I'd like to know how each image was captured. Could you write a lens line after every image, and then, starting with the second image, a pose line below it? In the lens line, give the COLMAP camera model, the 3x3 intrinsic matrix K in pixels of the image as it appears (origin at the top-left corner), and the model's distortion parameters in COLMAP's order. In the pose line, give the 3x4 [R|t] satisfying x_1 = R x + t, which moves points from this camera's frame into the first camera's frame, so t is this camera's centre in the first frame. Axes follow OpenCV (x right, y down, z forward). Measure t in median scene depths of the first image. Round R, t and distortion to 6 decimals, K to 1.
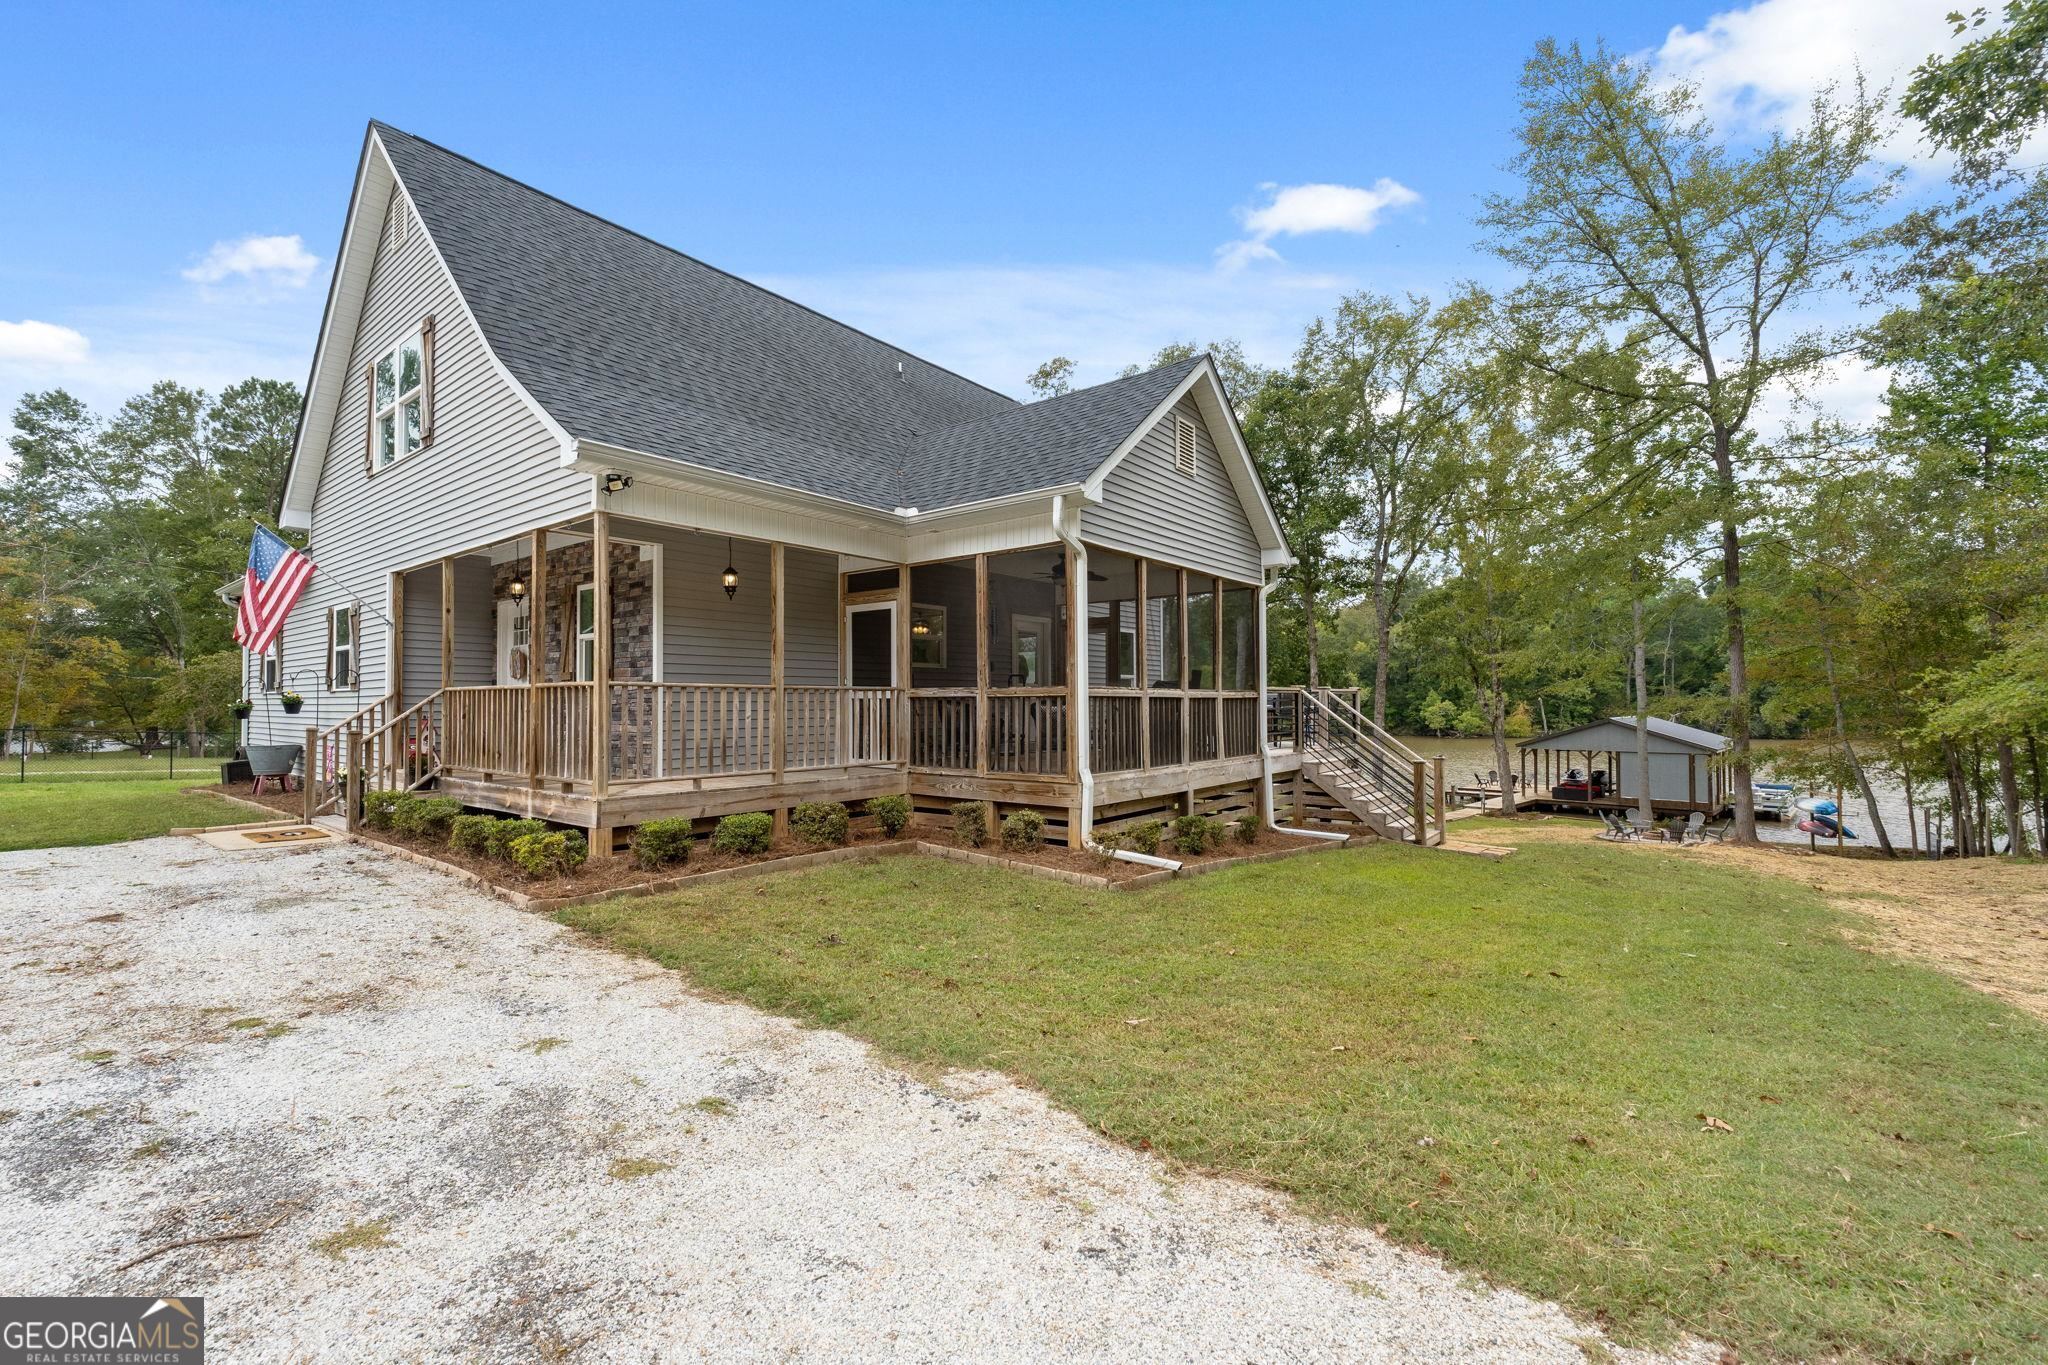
lens RADIAL K [[868.0, 0, 1013.9], [0, 868.0, 694.4], [0, 0, 1]] dist [-0.000423, 0.000014]
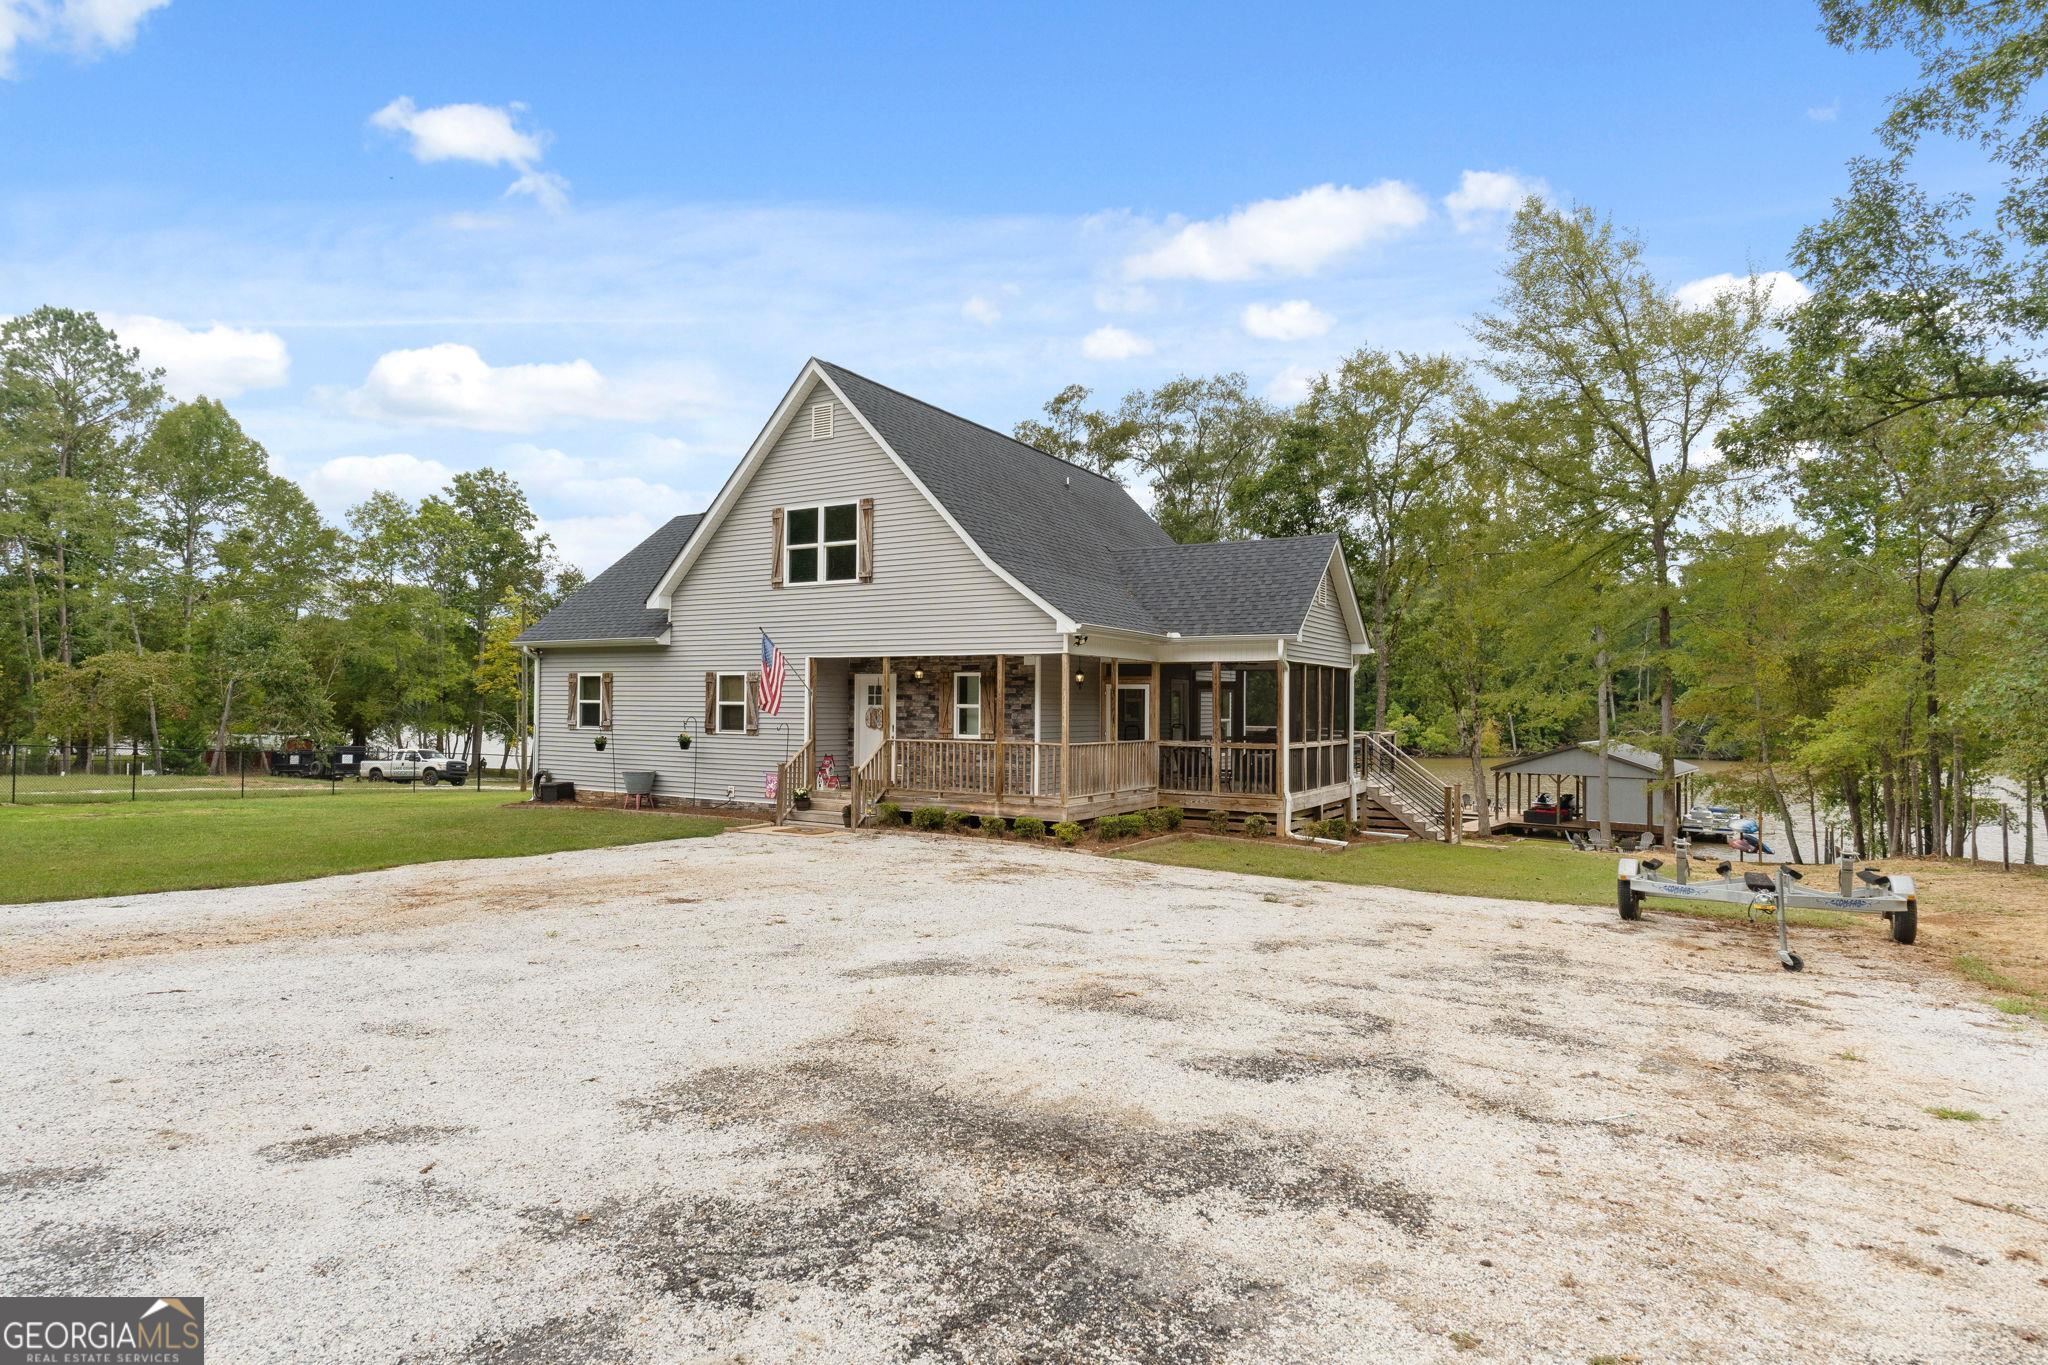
lens RADIAL K [[1104.4, 0, 1014.7], [0, 1104.4, 696.5], [0, 0, 1]] dist [0.002676, 0.000201]
pose [[0.991957, 0.014870, 0.125698, -0.520150], [-0.014998, 0.999888, 0.000071, -0.067862], [-0.125683, -0.001956, 0.992069, -0.797966]]
